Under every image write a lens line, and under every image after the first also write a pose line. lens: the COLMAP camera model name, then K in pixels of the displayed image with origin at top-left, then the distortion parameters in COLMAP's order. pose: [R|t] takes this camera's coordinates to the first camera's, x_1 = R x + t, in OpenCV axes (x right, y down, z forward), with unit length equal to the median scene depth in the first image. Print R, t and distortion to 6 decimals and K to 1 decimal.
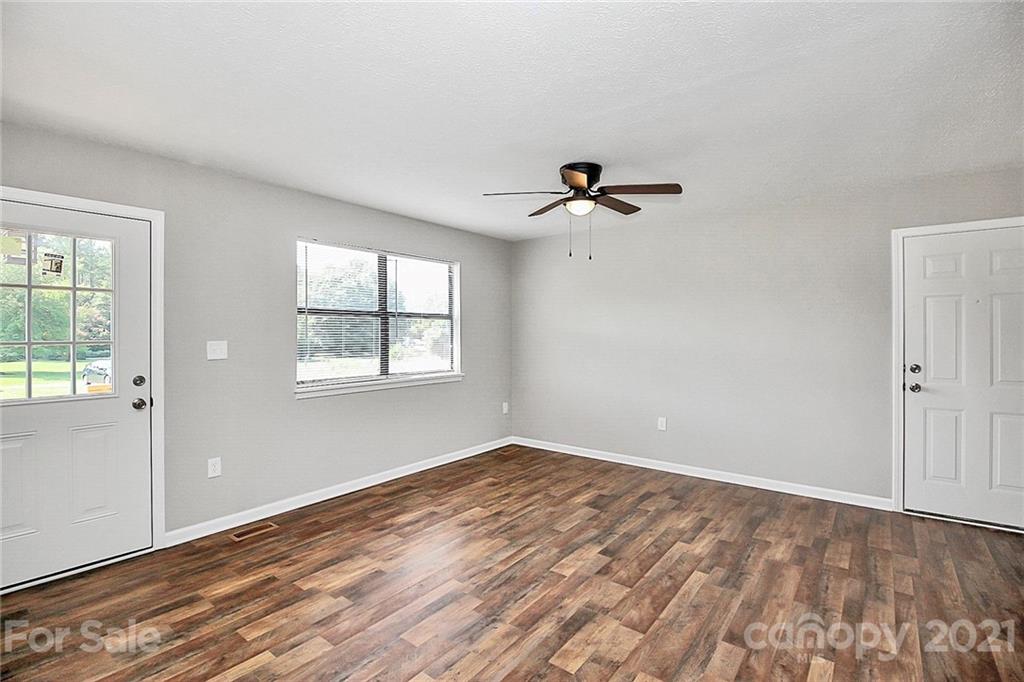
lens RADIAL K [[479.8, 0, 501.5], [0, 479.8, 343.2], [0, 0, 1]] dist [-0.001061, -0.014352]
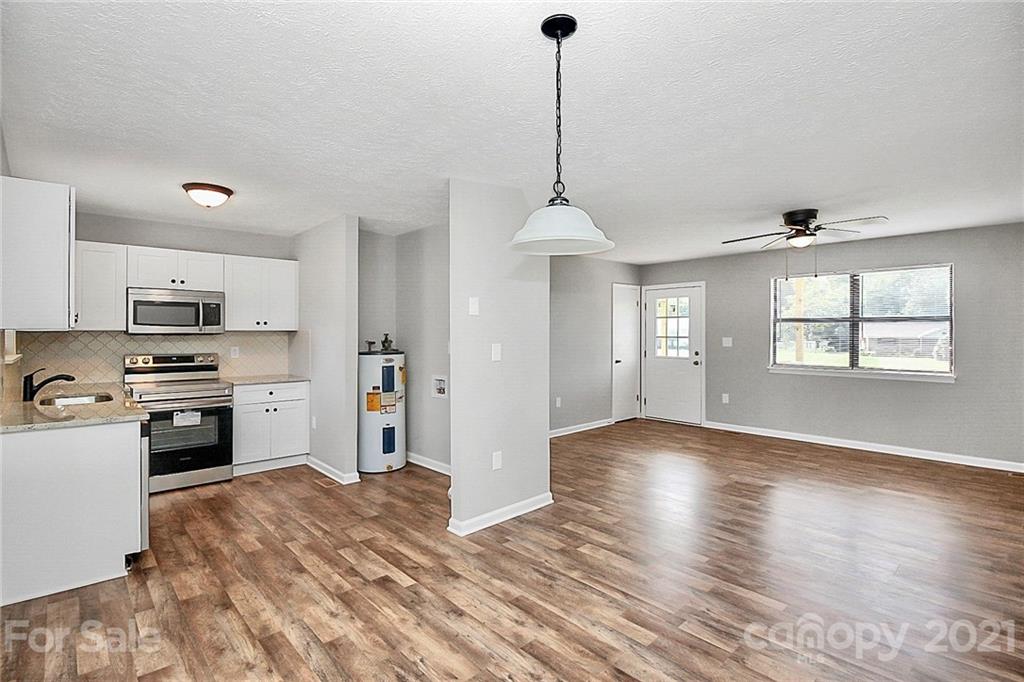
lens RADIAL K [[476.3, 0, 508.5], [0, 476.3, 335.0], [0, 0, 1]] dist [0.001285, -0.014620]
pose [[-0.156132, 0.007660, -0.987706, 1.626253], [-0.020432, 0.999731, 0.010983, -0.020255], [0.987525, 0.021895, -0.155934, 0.399928]]
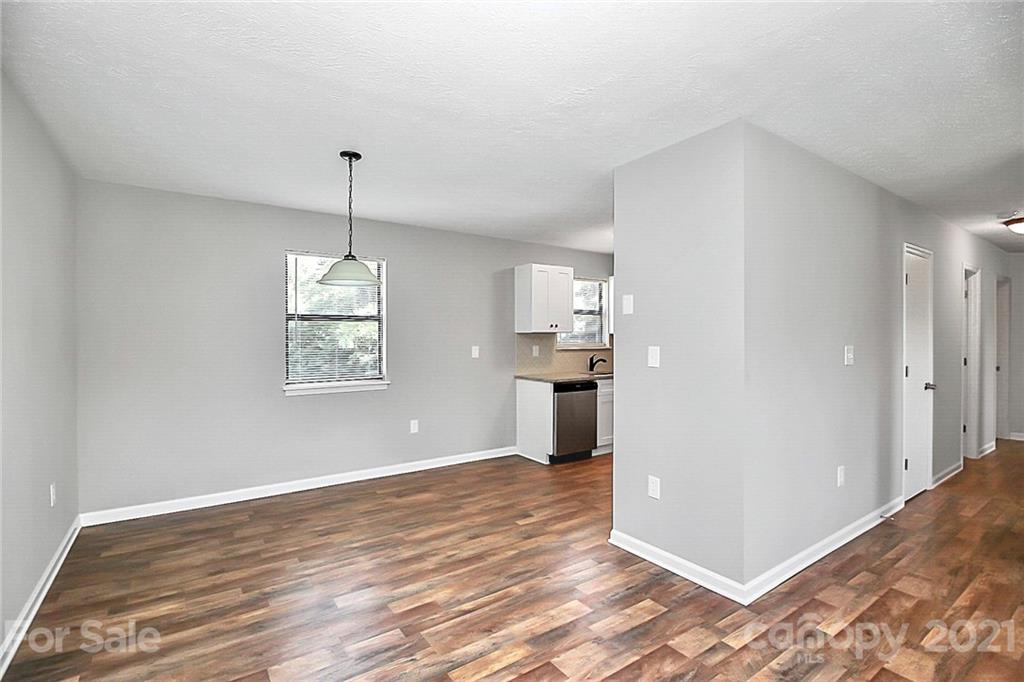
lens RADIAL K [[476.3, 0, 508.5], [0, 476.3, 335.0], [0, 0, 1]] dist [0.001285, -0.014620]
pose [[-0.956741, 0.001881, 0.290935, 0.550603], [0.006613, 0.999861, 0.015282, -0.021443], [-0.290866, 0.016545, -0.956621, 1.149009]]
